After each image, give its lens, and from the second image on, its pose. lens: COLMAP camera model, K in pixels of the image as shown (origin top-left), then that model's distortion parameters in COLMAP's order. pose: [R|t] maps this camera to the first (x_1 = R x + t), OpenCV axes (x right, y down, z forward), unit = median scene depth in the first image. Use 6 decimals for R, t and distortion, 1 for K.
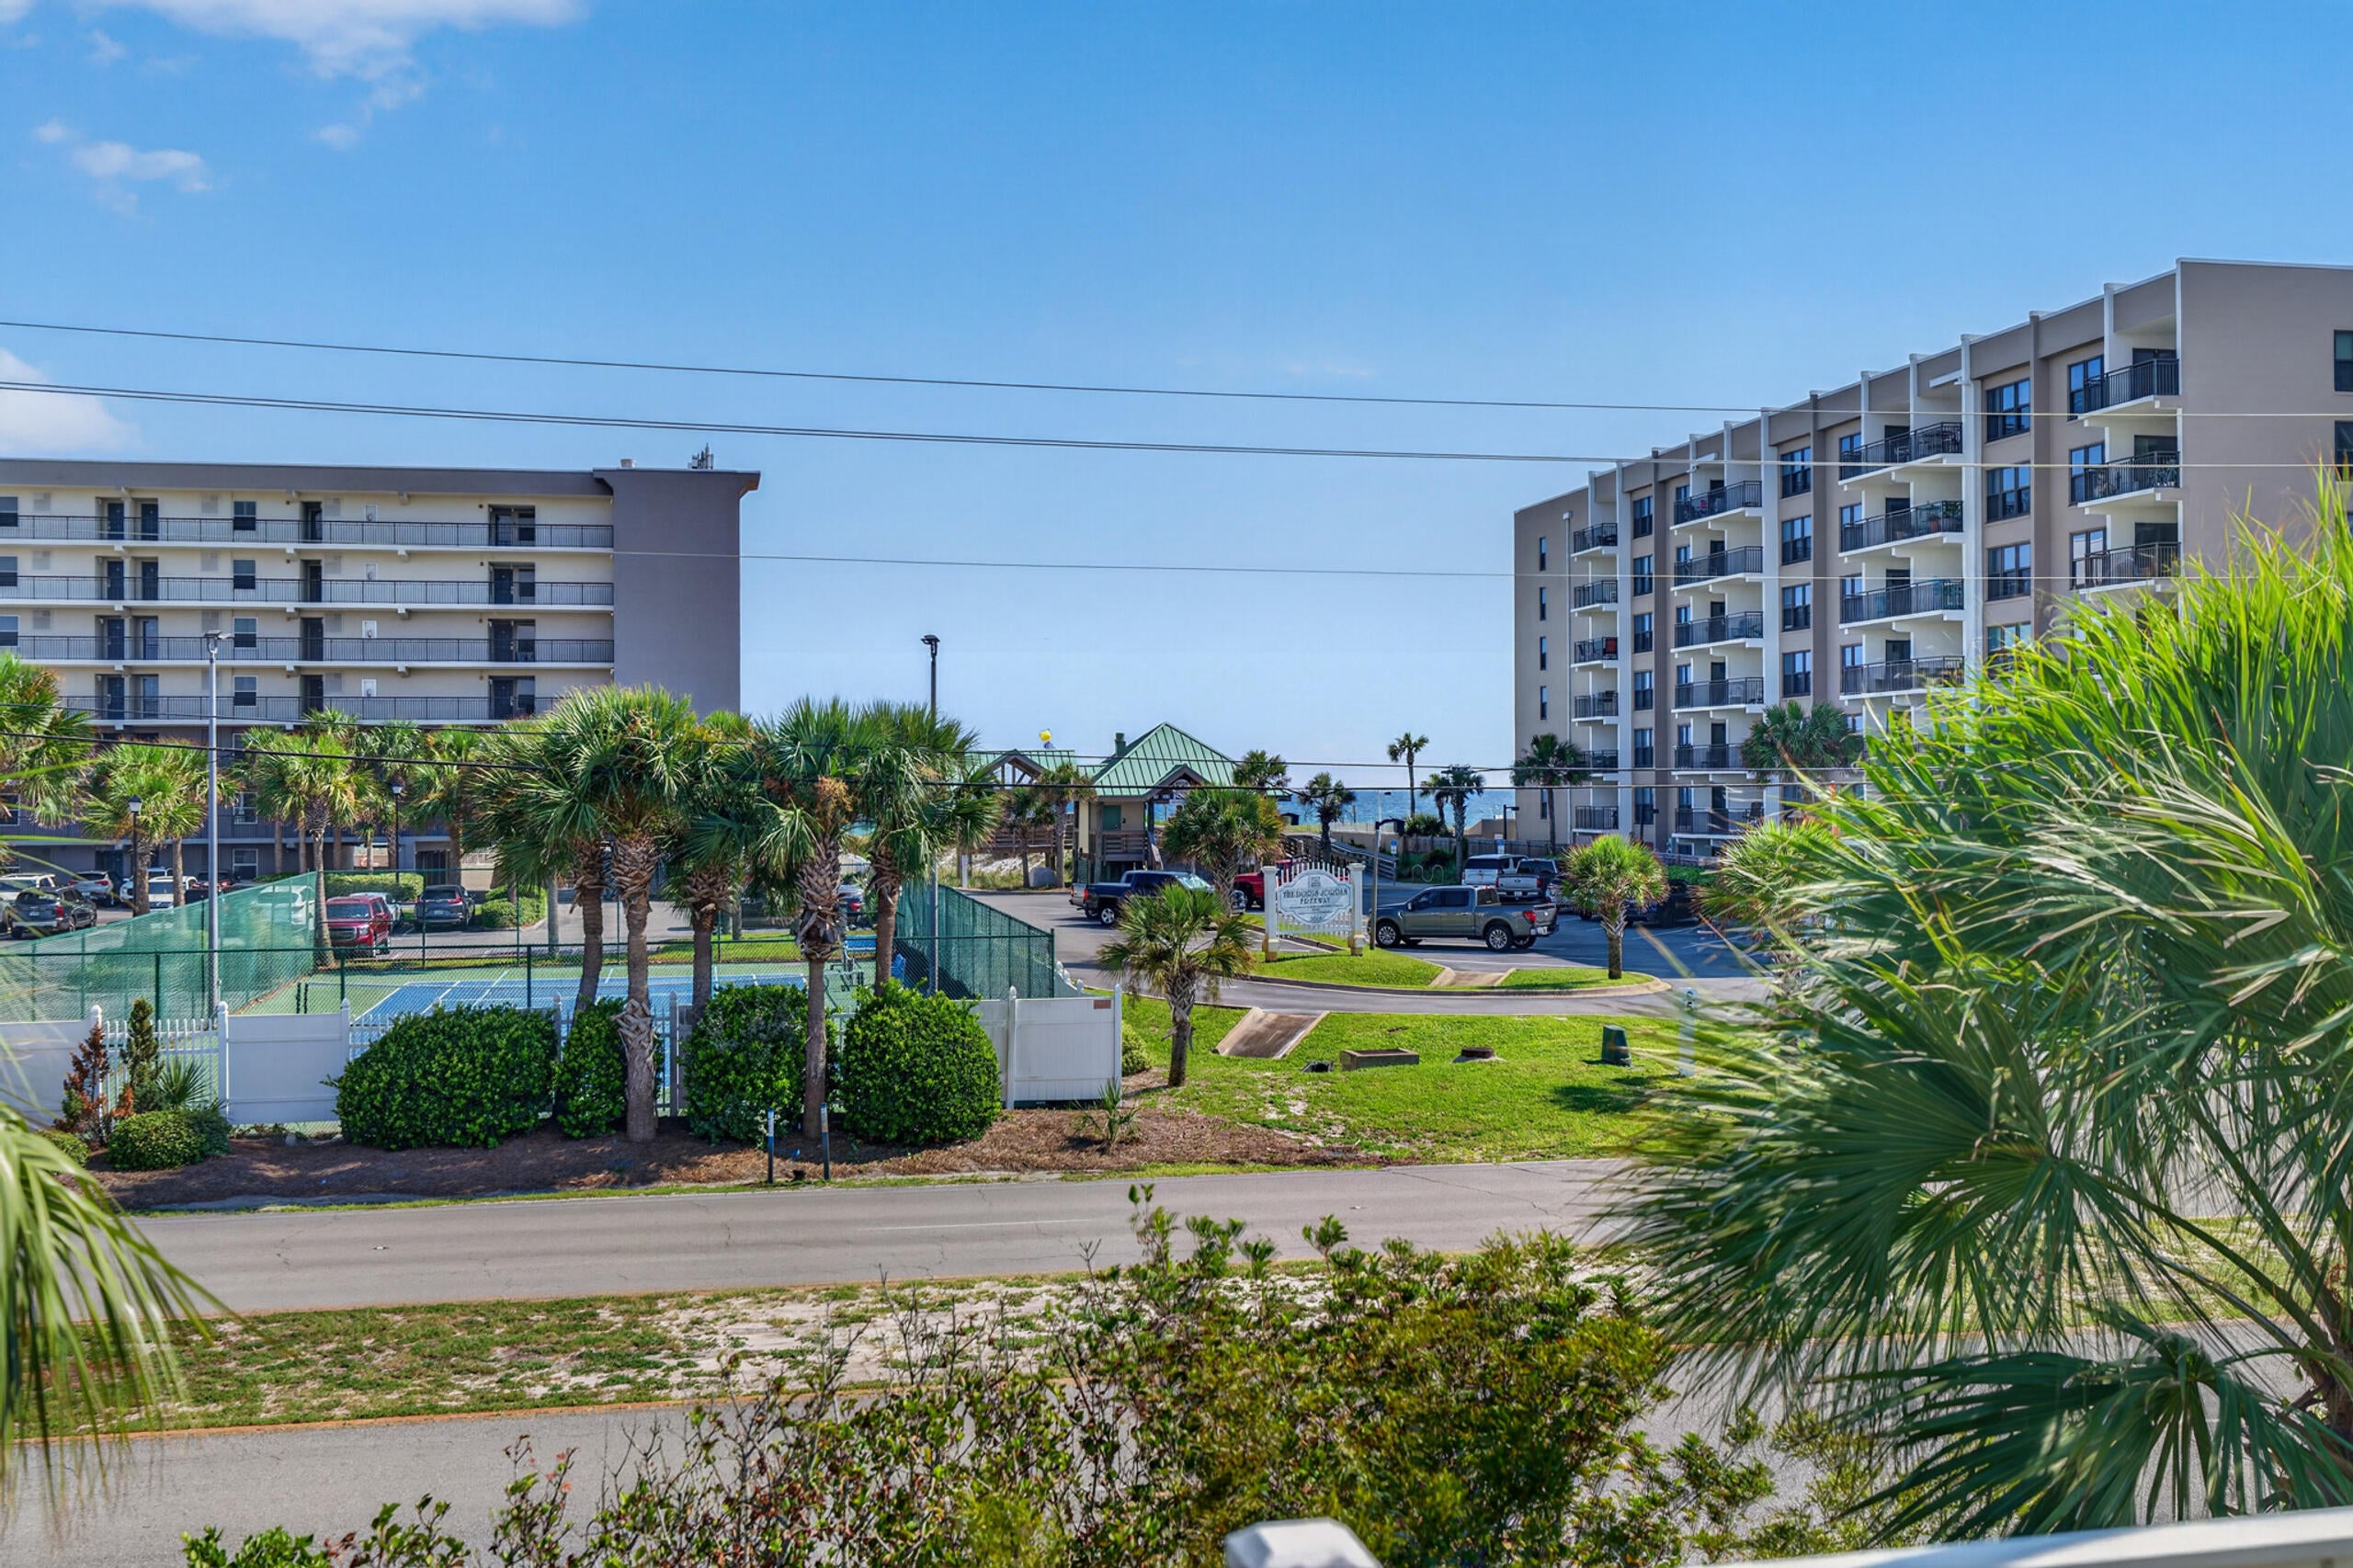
lens RADIAL K [[2259.0, 0, 1176.5], [0, 2259.0, 784.0], [0, 0, 1]] dist [-0.008851, 0.000732]
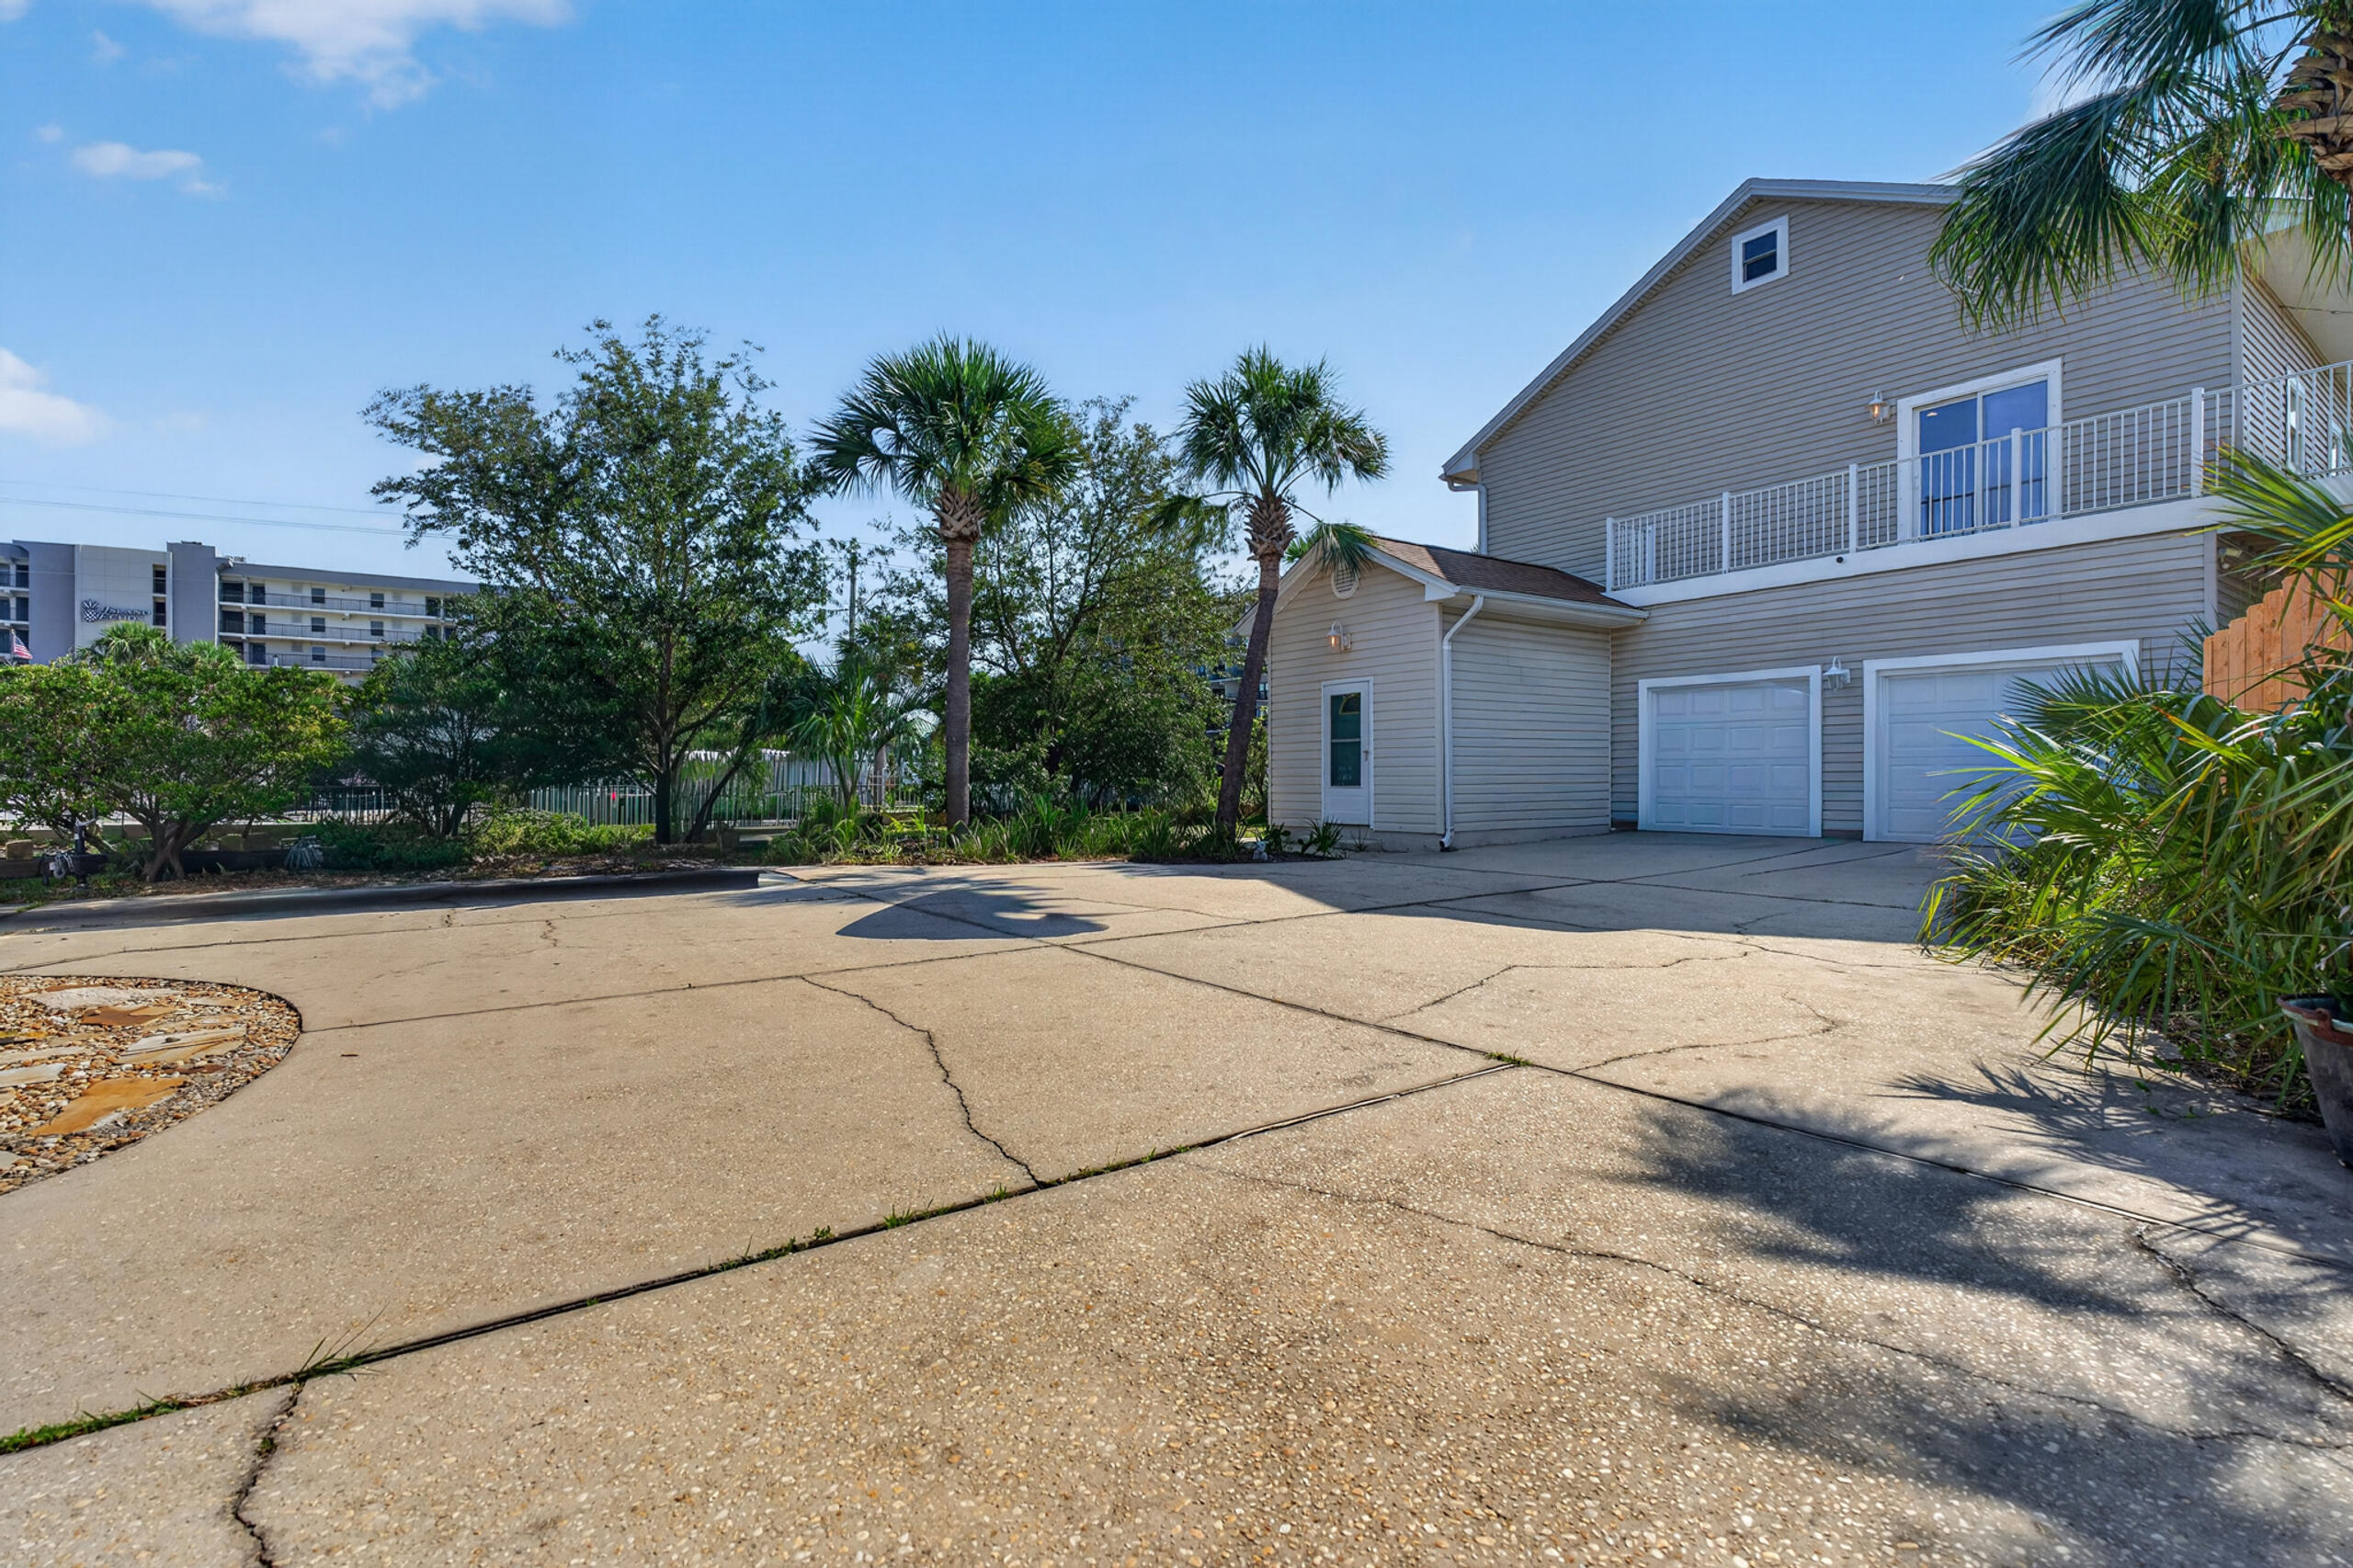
lens RADIAL K [[1061.1, 0, 1165.7], [0, 1061.1, 791.1], [0, 0, 1]] dist [-0.010464, -0.000156]
pose [[0.916084, -0.001457, 0.400984, -0.251759], [-0.002426, 0.999955, 0.009176, 0.047250], [-0.400979, -0.009379, 0.916039, -0.201000]]
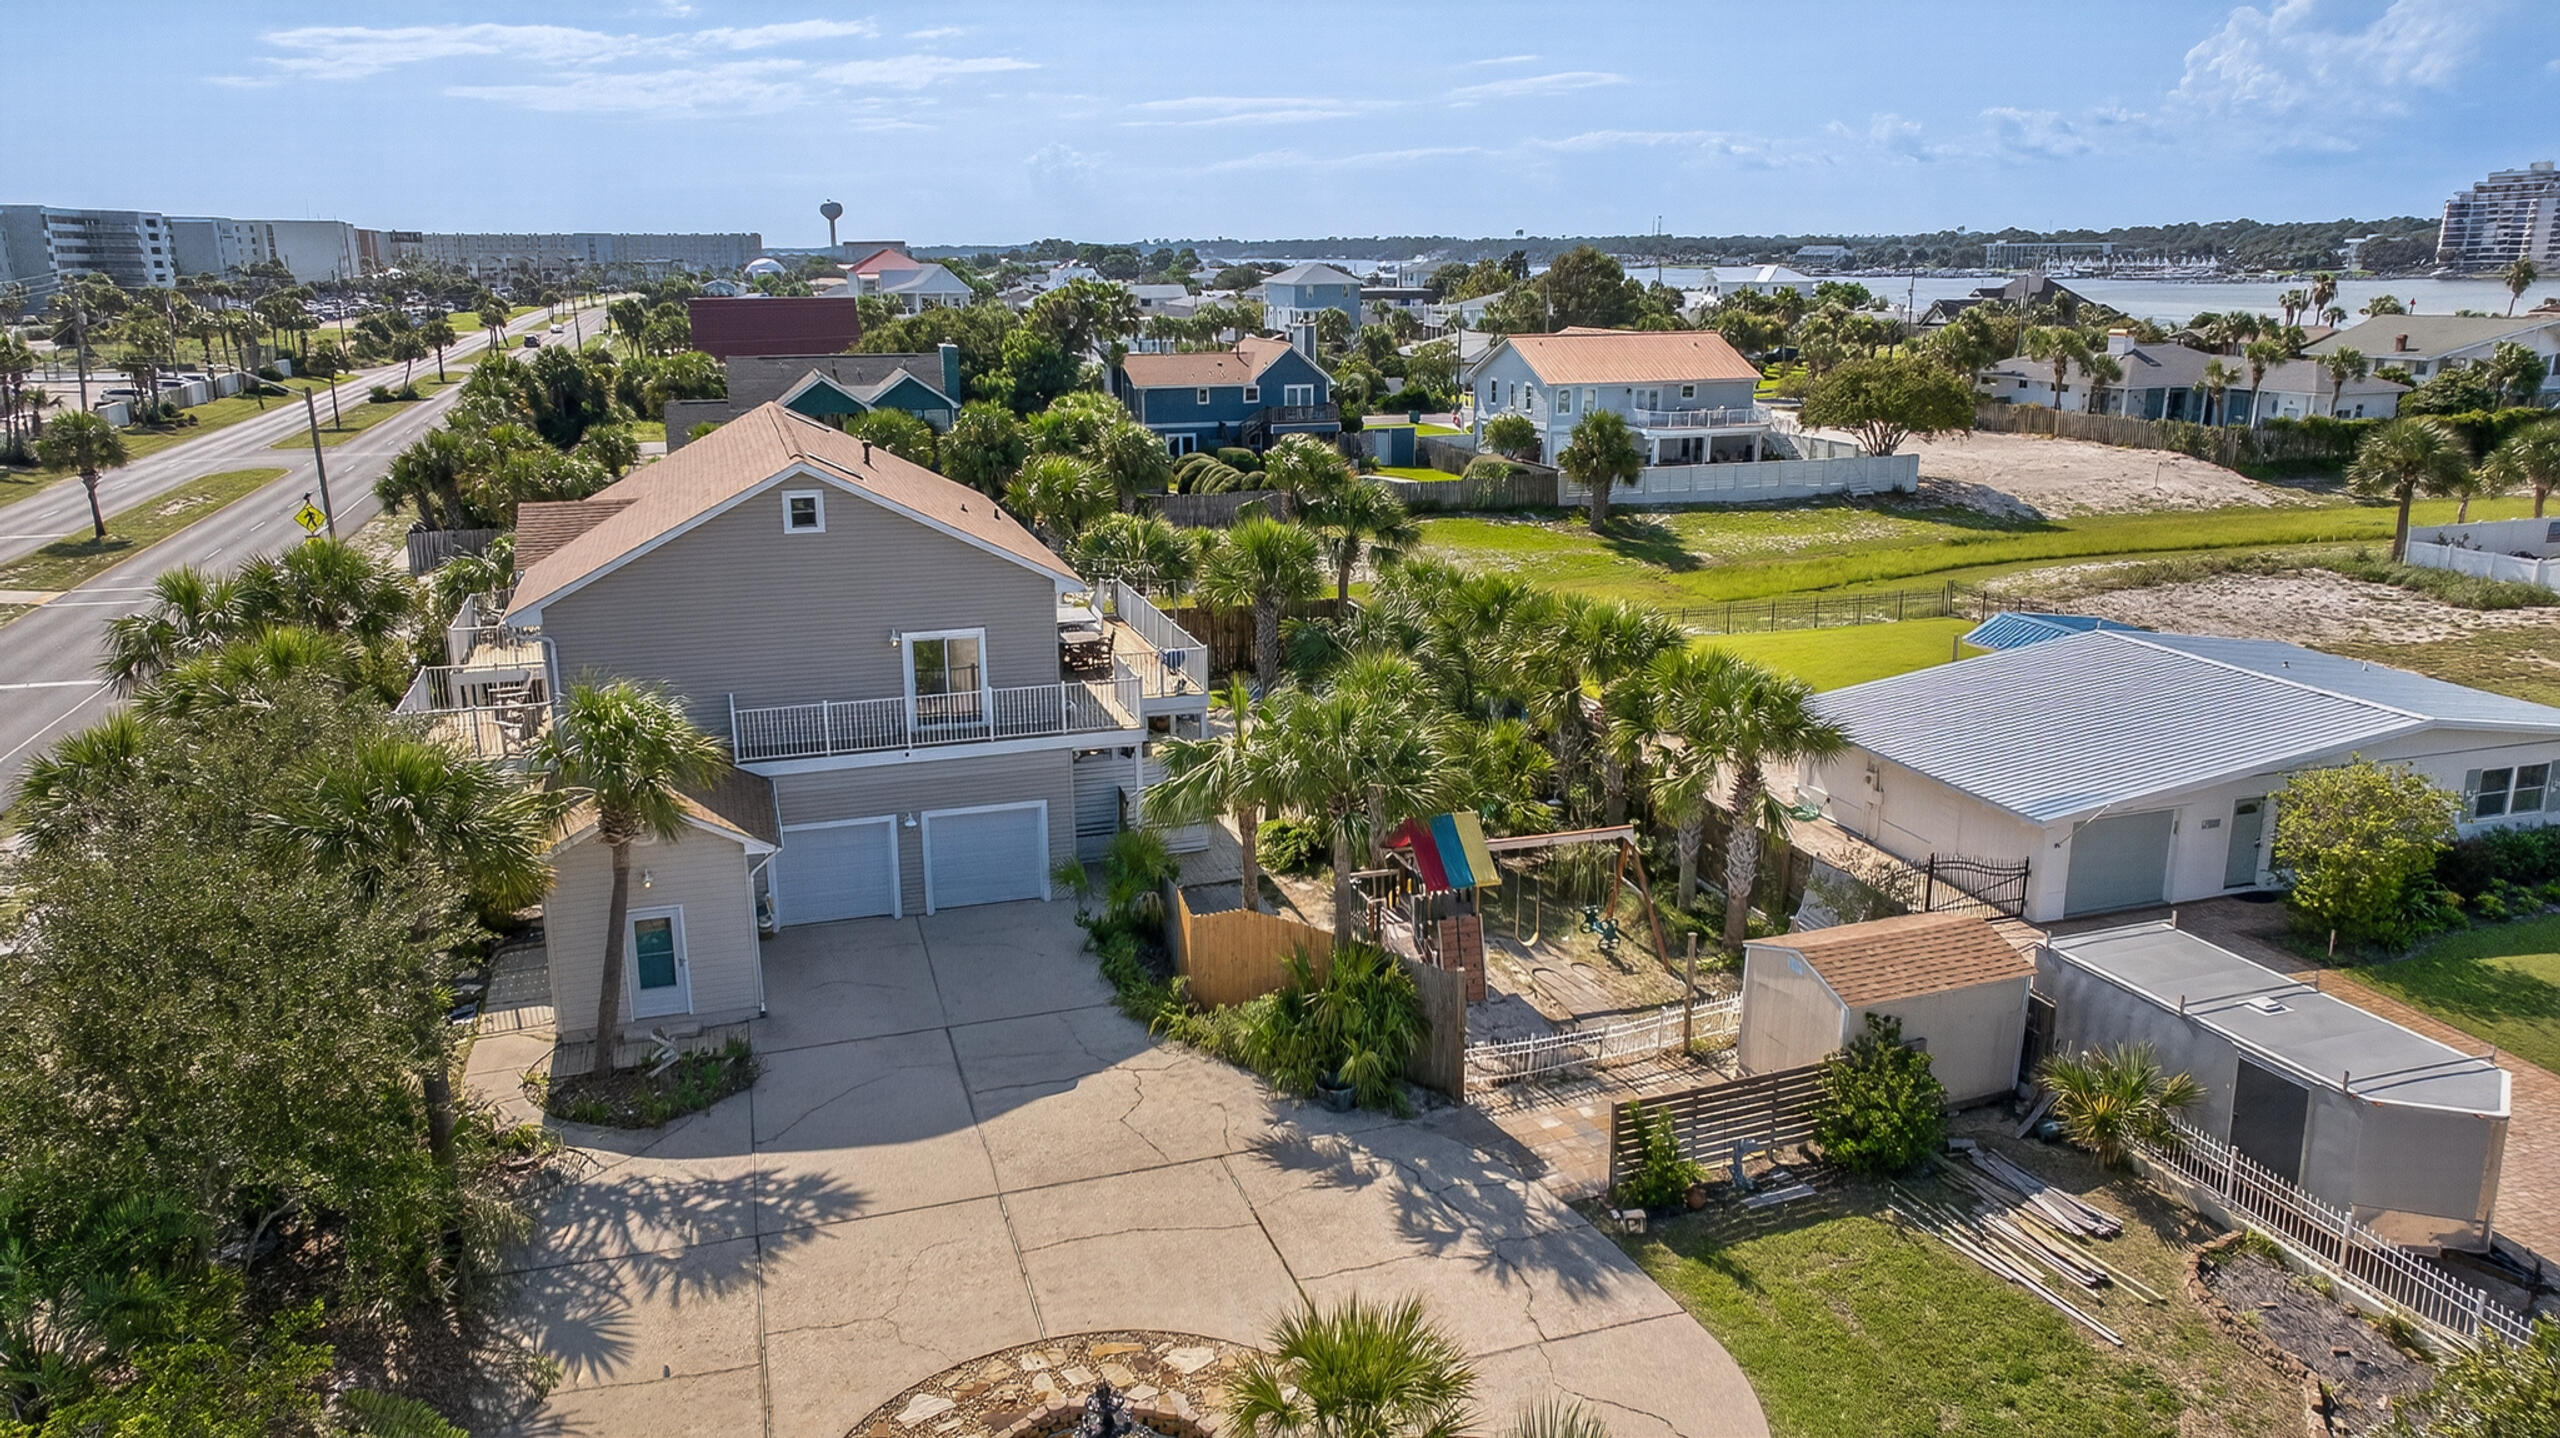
lens RADIAL K [[1774.3, 0, 1266.6], [0, 1774.3, 677.6], [0, 0, 1]] dist [-0.003939, 0.044119]
pose [[-0.103609, -0.229949, 0.967672, -0.484275], [0.001717, 0.972865, 0.231367, -0.085233], [-0.994617, 0.025634, -0.100403, -0.148117]]
